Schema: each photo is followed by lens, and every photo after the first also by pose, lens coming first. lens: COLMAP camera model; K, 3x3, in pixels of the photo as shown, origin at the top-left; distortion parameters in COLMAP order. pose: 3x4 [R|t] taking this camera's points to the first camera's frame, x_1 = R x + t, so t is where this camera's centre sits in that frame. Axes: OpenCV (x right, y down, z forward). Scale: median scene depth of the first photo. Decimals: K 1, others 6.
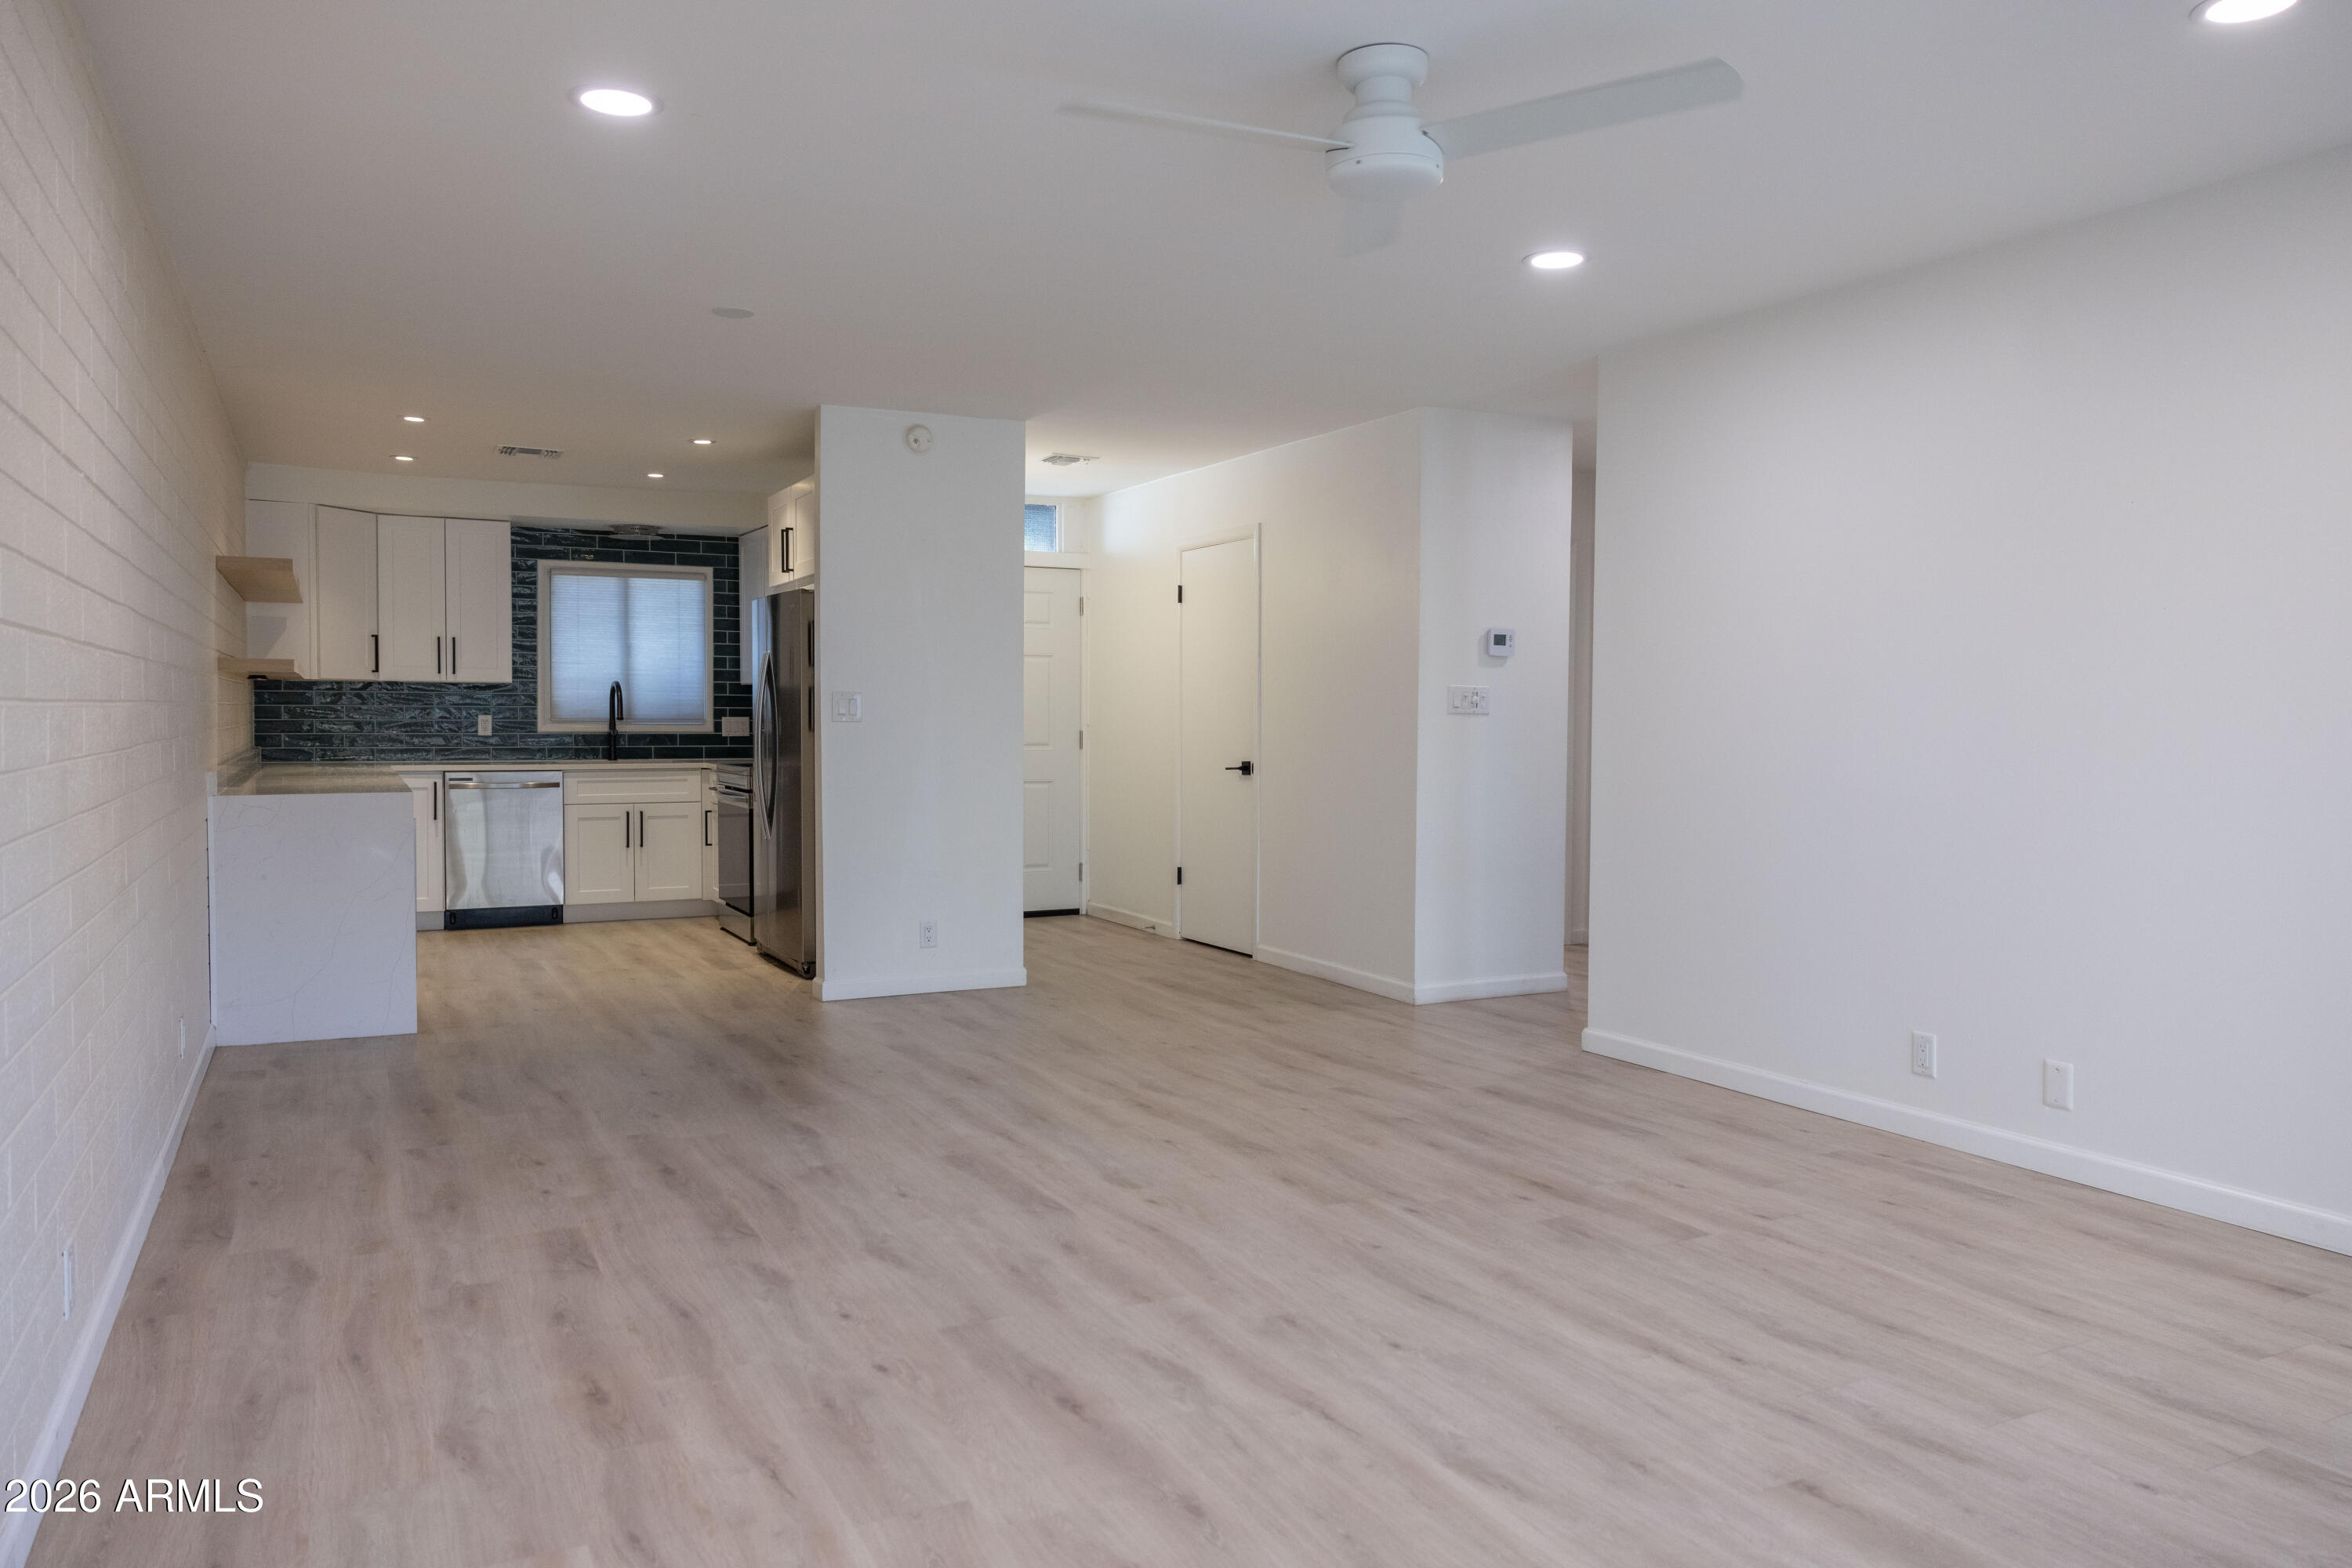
lens RADIAL K [[1619.7, 0, 1173.5], [0, 1619.7, 775.4], [0, 0, 1]] dist [-0.004493, 0.005553]
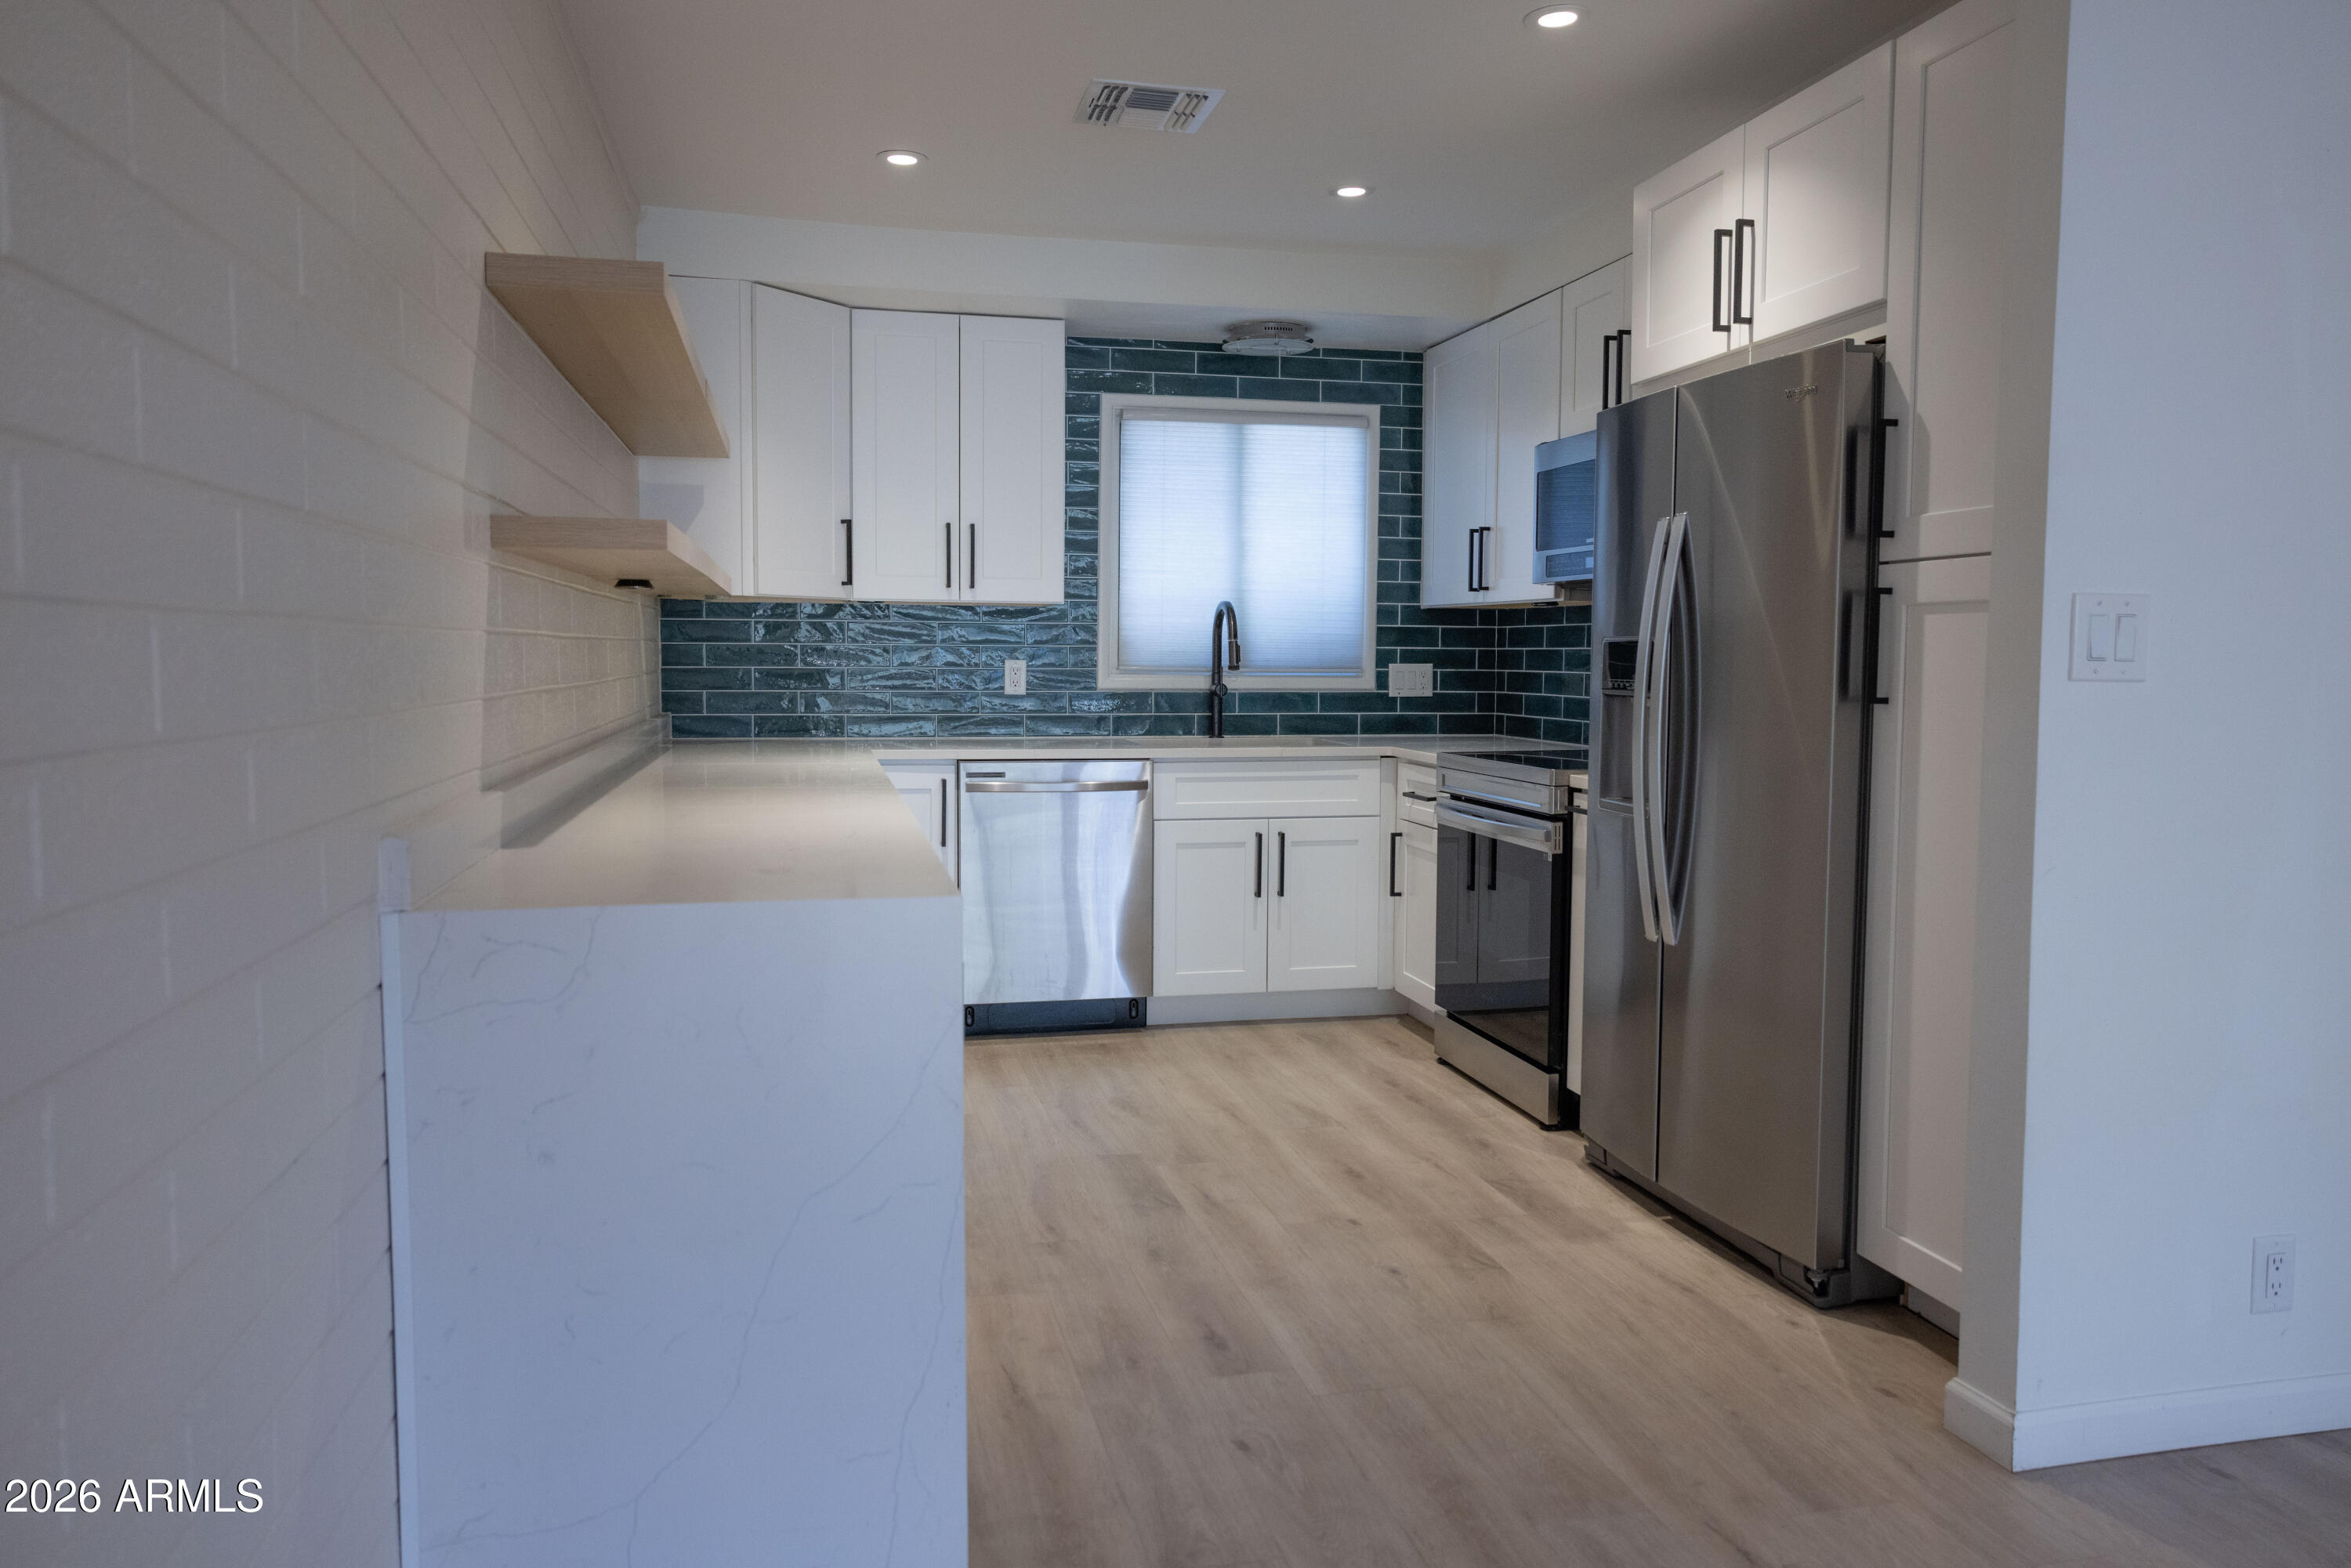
lens RADIAL K [[1618.9, 0, 1173.0], [0, 1618.9, 775.4], [0, 0, 1]] dist [-0.004493, 0.005553]
pose [[0.967892, 0.019049, -0.250642, -0.235157], [-0.010510, 0.999319, 0.035366, -0.017717], [0.251145, -0.031596, 0.967434, 0.469902]]
